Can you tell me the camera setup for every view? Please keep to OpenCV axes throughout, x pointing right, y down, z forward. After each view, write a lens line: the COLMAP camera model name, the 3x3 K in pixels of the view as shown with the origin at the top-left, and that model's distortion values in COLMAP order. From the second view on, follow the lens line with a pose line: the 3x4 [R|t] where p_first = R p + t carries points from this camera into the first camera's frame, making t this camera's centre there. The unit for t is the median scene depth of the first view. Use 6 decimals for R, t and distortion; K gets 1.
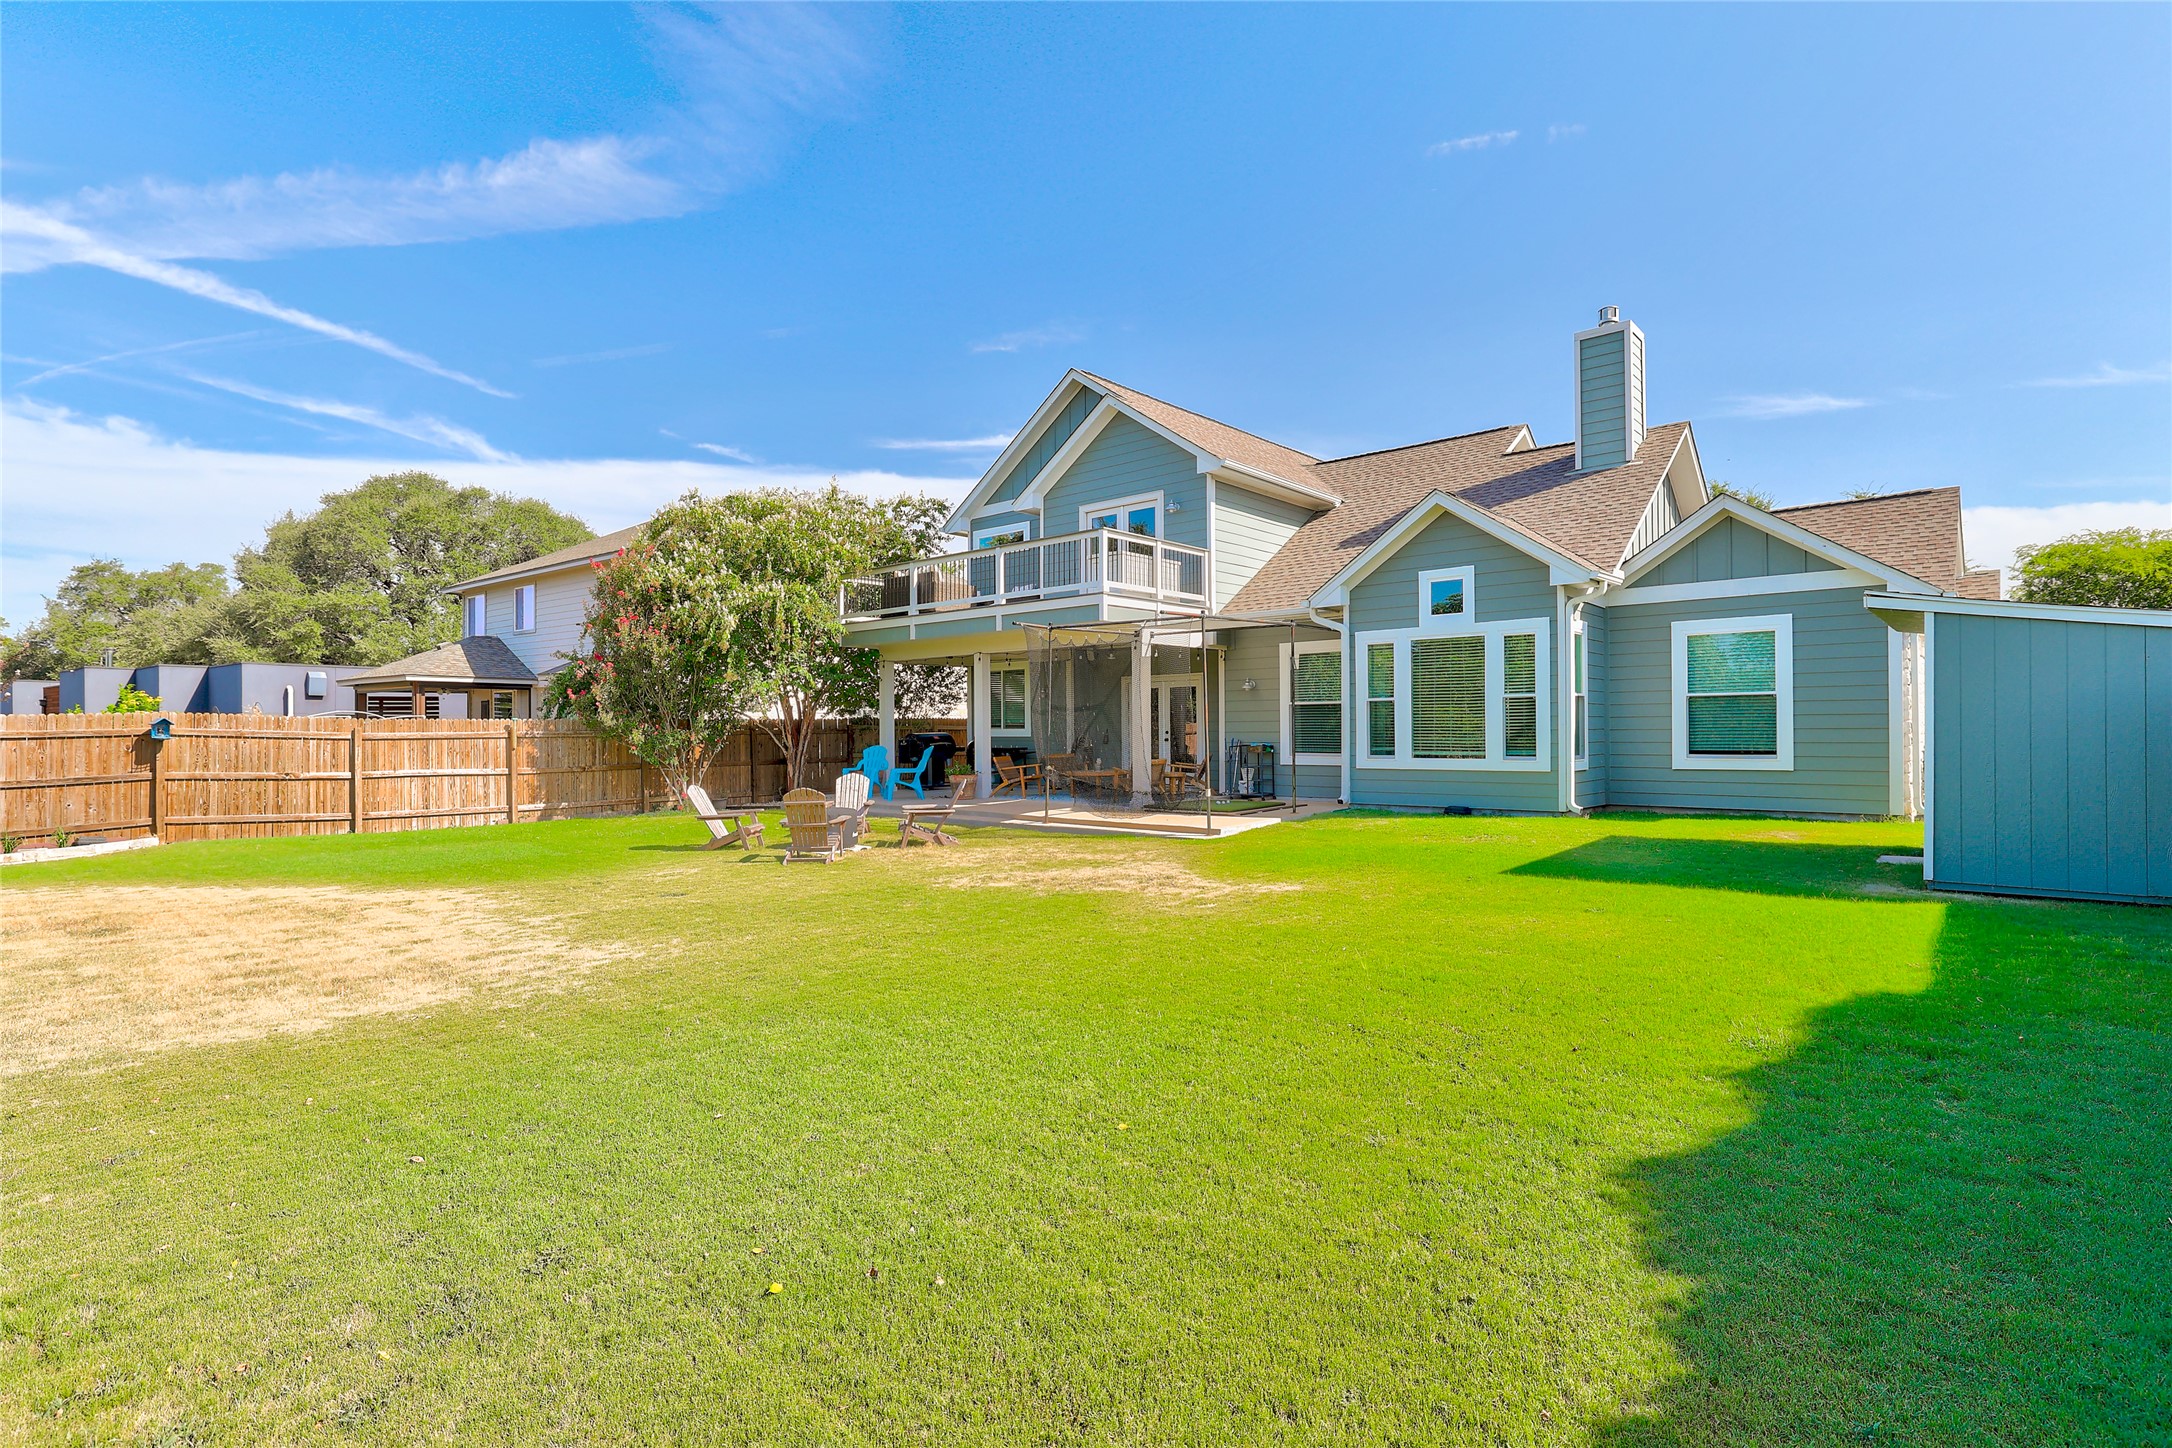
lens RADIAL K [[1064.6, 0, 1088.7], [0, 1064.6, 737.7], [0, 0, 1]] dist [0.002211, 0.000154]
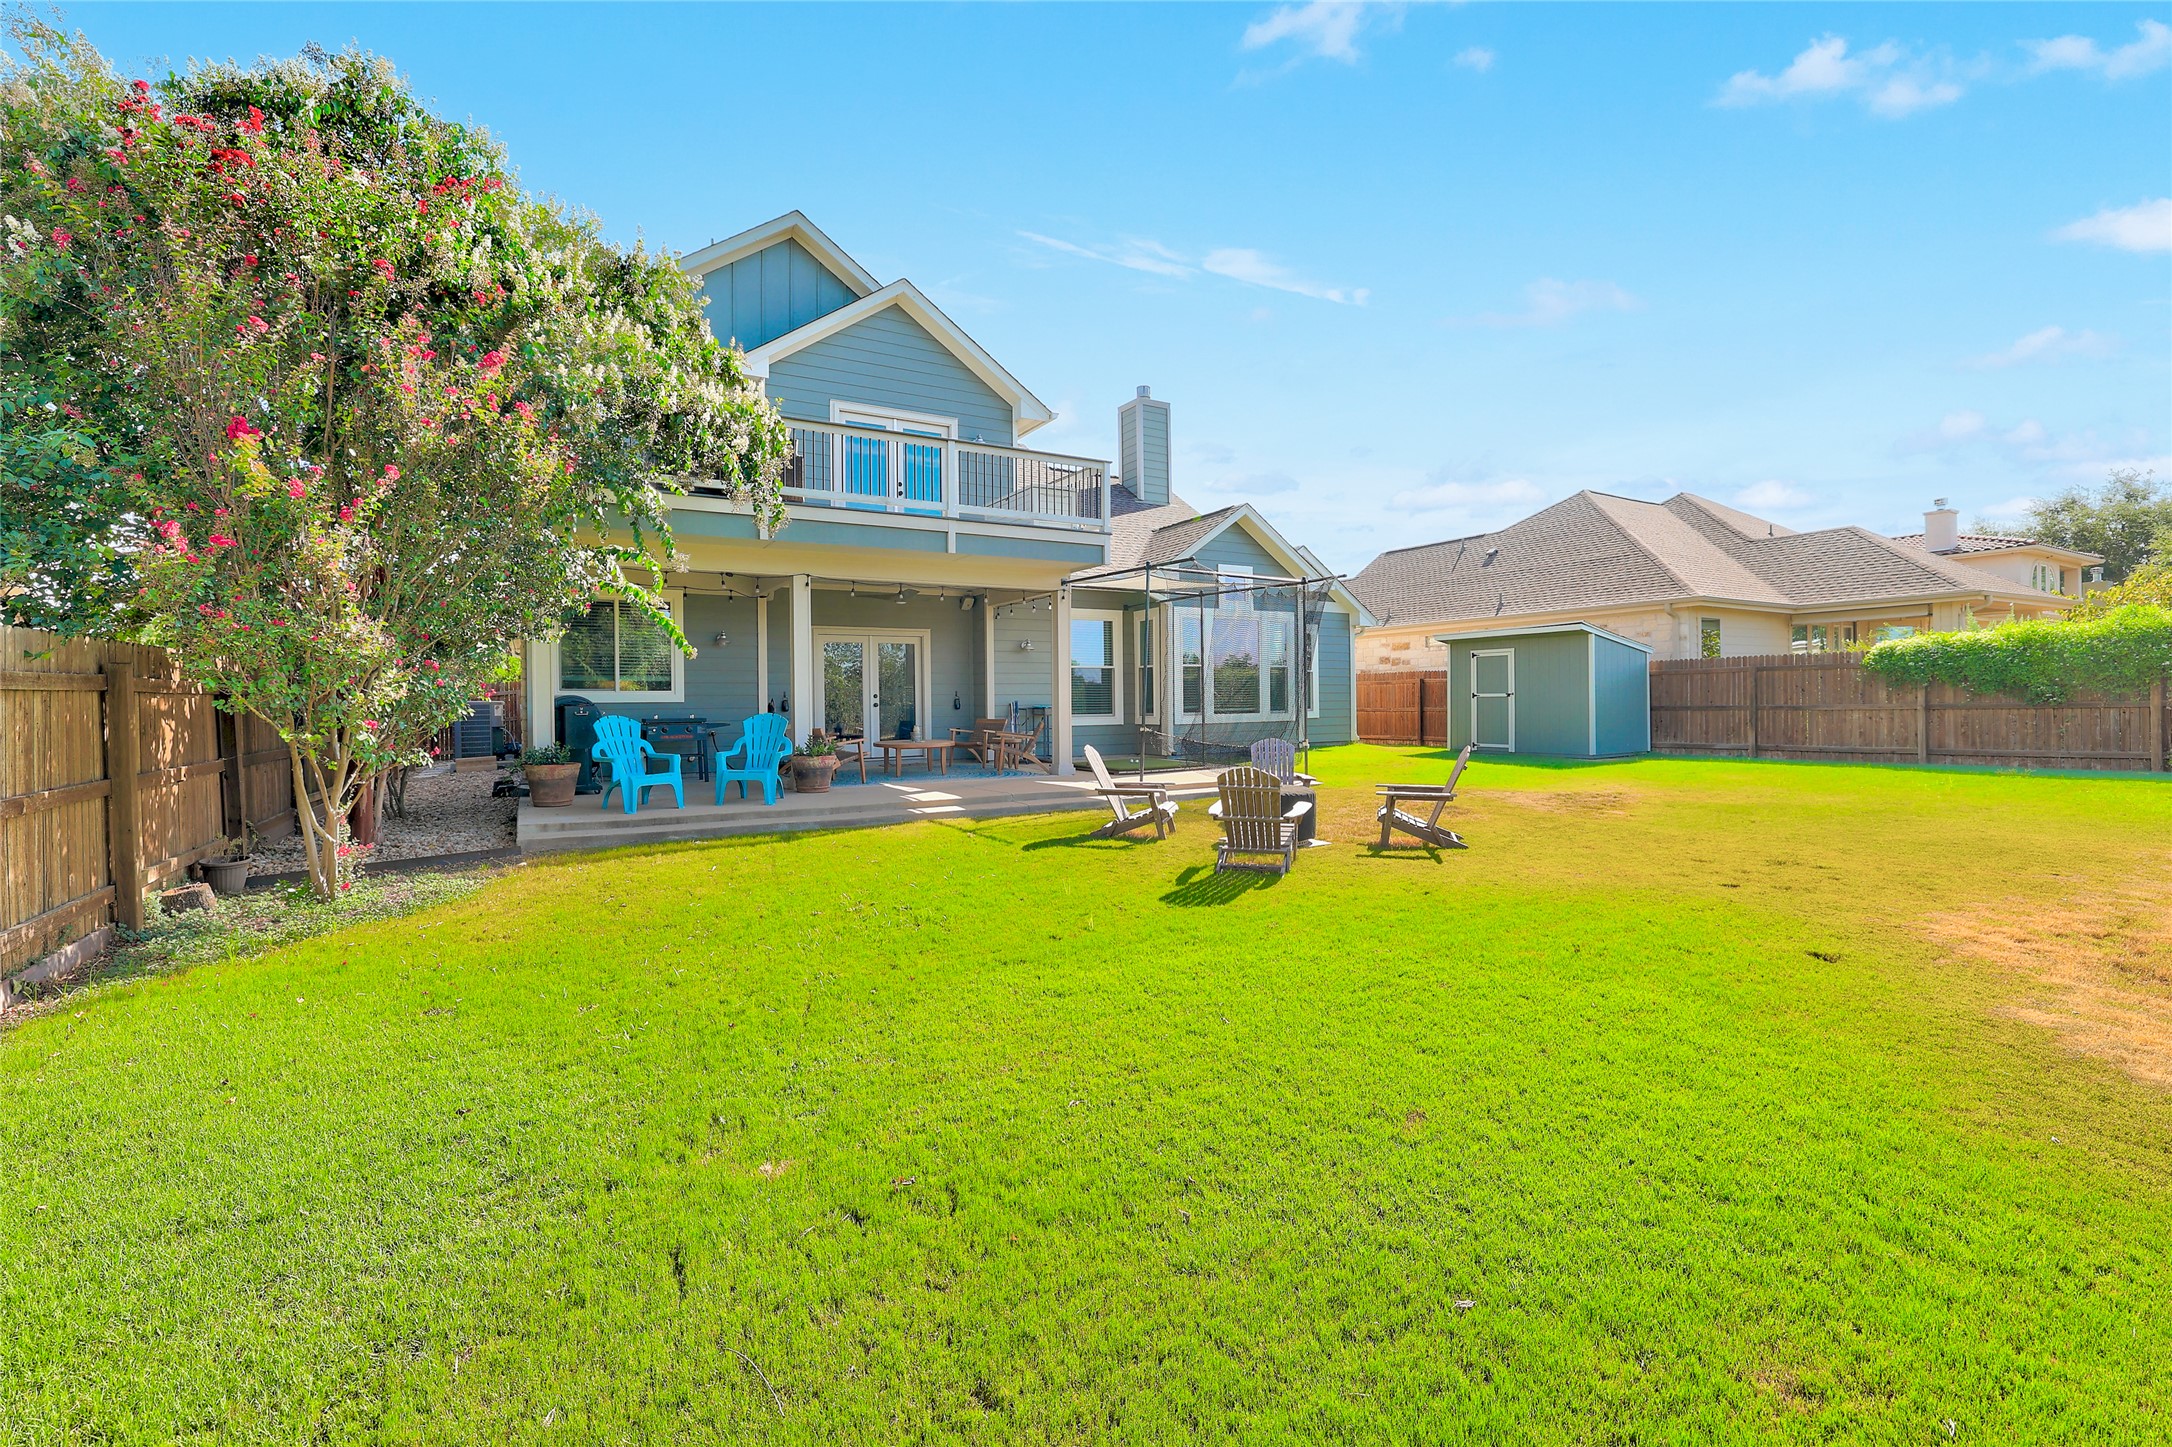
lens RADIAL K [[941.0, 0, 1085.9], [0, 941.0, 702.9], [0, 0, 1]] dist [-0.001211, -0.000021]
pose [[0.292325, 0.001481, 0.956318, -0.672970], [0.014949, 0.999870, -0.006118, 0.008833], [-0.956202, 0.016085, 0.292265, 0.711754]]
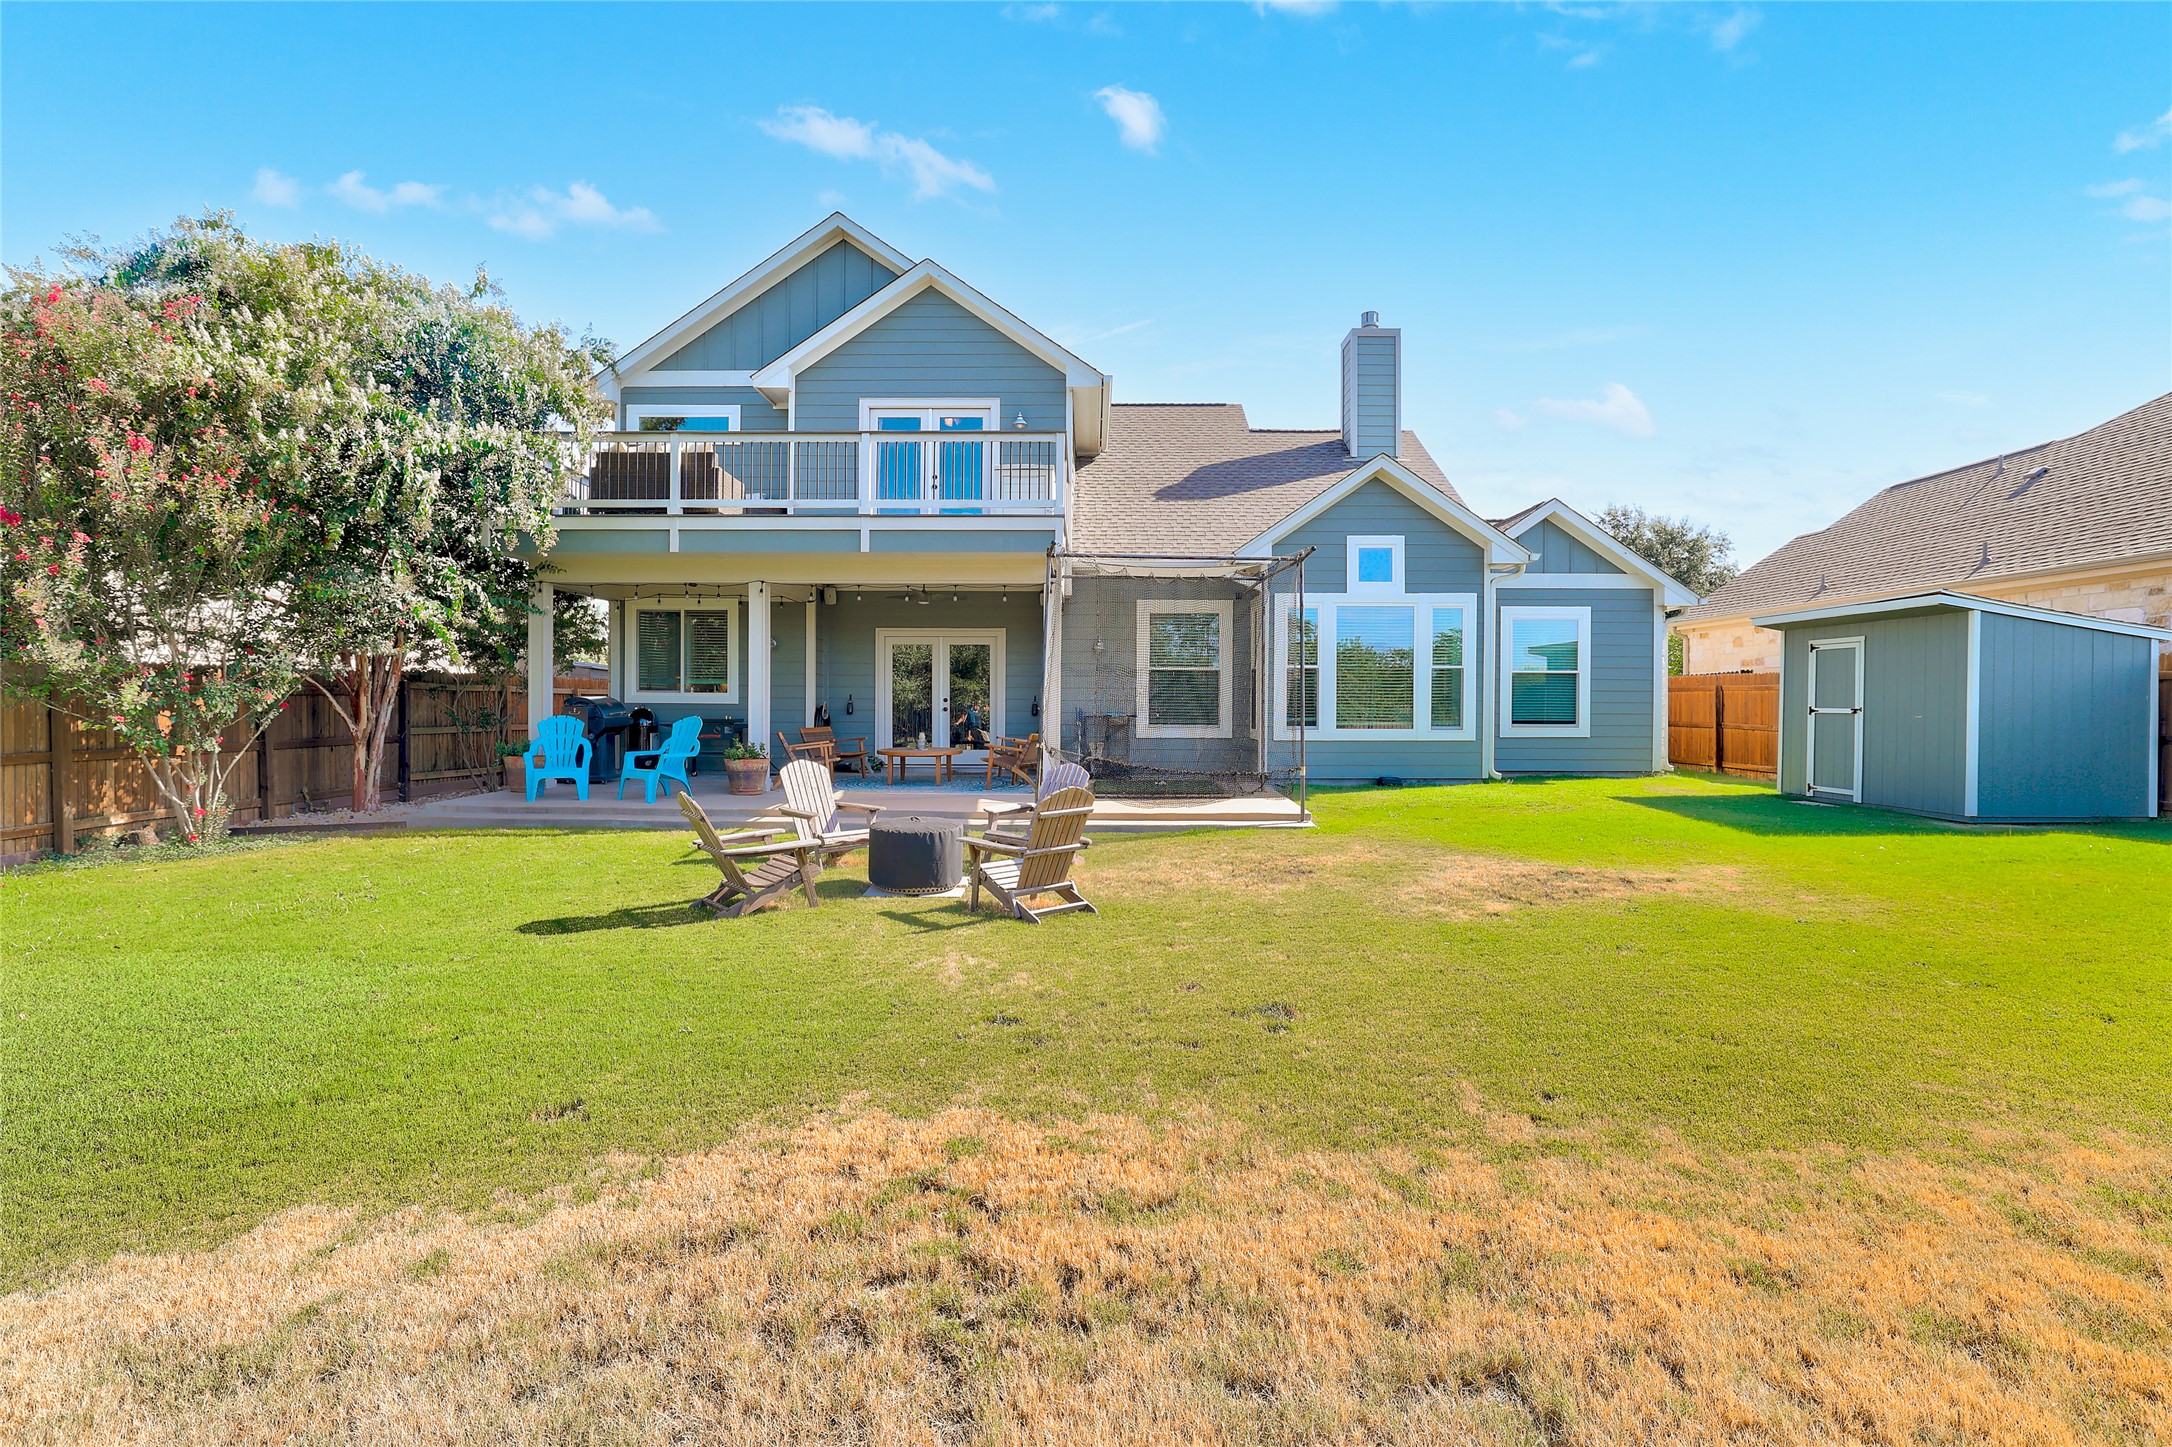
lens RADIAL K [[1042.1, 0, 1079.9], [0, 1042.1, 719.2], [0, 0, 1]] dist [0.003954, 0.000691]
pose [[0.755313, -0.001940, 0.655361, -0.422654], [-0.005317, 0.999945, 0.009089, 0.002745], [-0.655342, -0.010350, 0.755261, 0.380713]]
